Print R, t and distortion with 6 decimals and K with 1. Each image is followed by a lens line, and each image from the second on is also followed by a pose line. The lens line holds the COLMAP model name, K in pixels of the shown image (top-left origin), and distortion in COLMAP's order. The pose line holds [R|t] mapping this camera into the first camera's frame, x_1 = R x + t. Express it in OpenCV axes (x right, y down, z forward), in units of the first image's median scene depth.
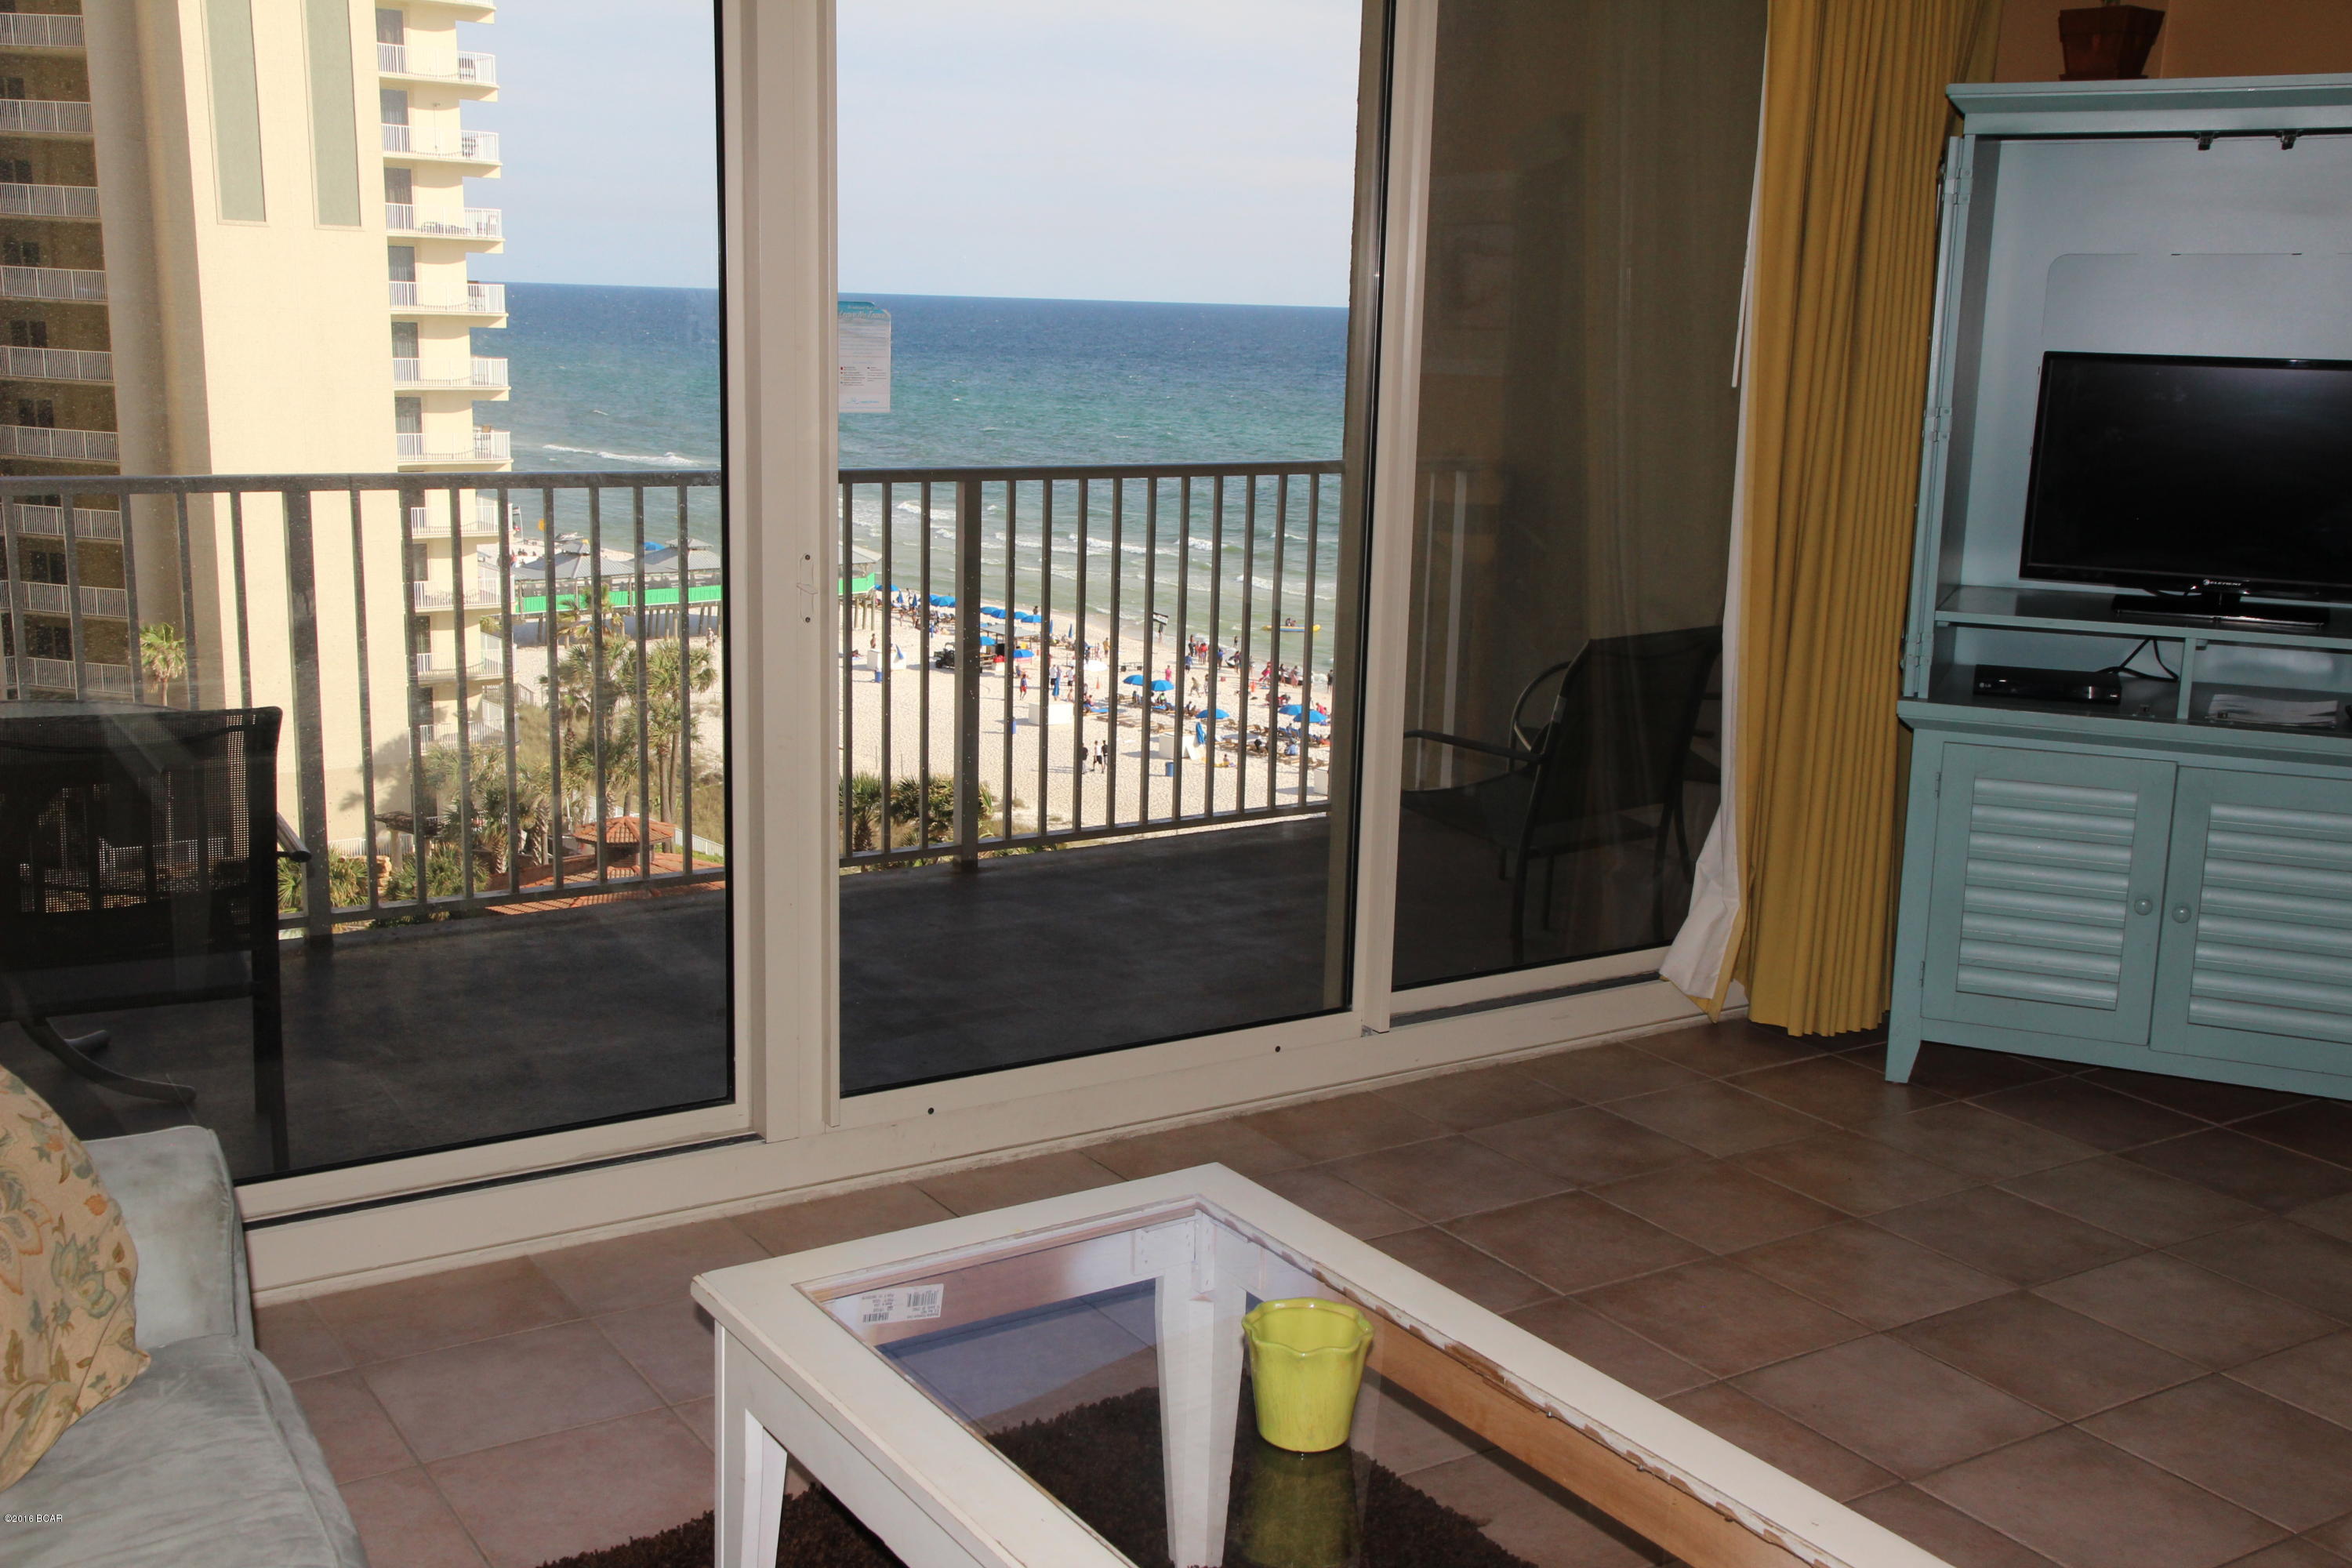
lens RADIAL K [[2578.4, 0, 1164.7], [0, 2578.4, 792.5], [0, 0, 1]] dist [0.072648, 0.000000]
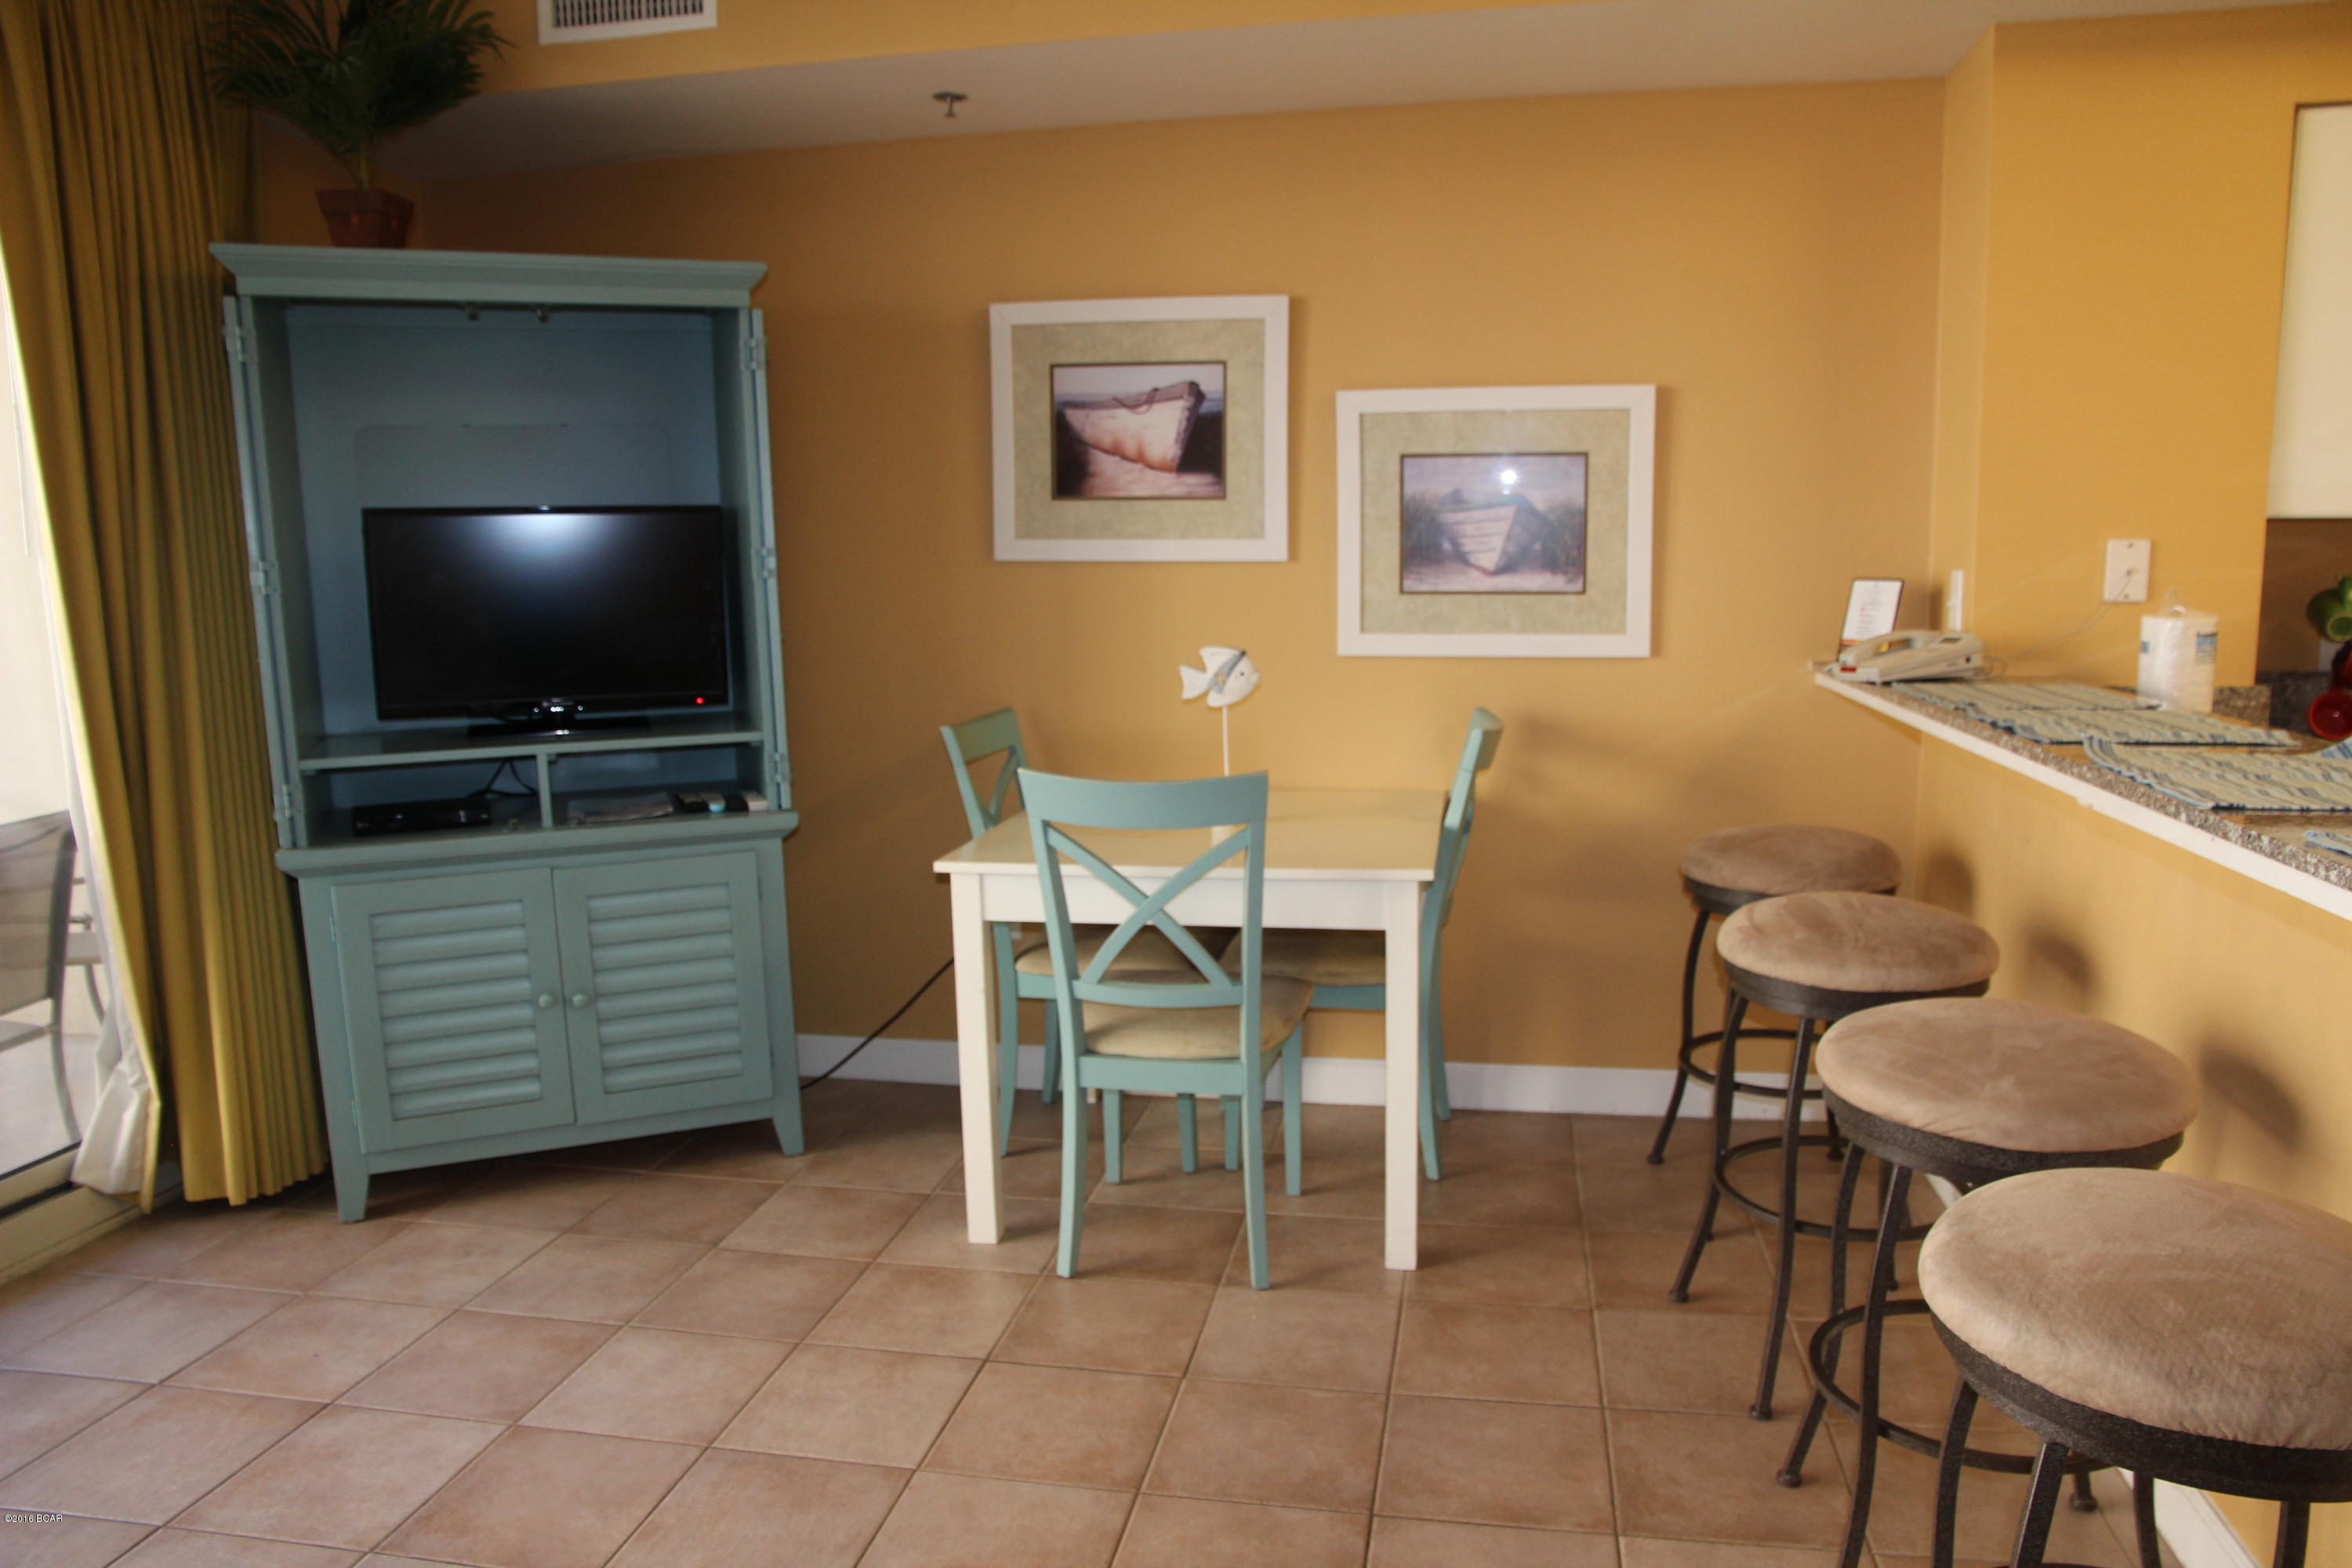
lens RADIAL K [[1640.5, 0, 1186.9], [0, 1640.5, 787.8], [0, 0, 1]] dist [-0.095153, 0.067987]
pose [[0.708827, -0.147578, 0.689771, 0.108753], [0.179333, 0.983442, 0.026122, -0.013873], [-0.682205, 0.105183, 0.723556, 0.310454]]
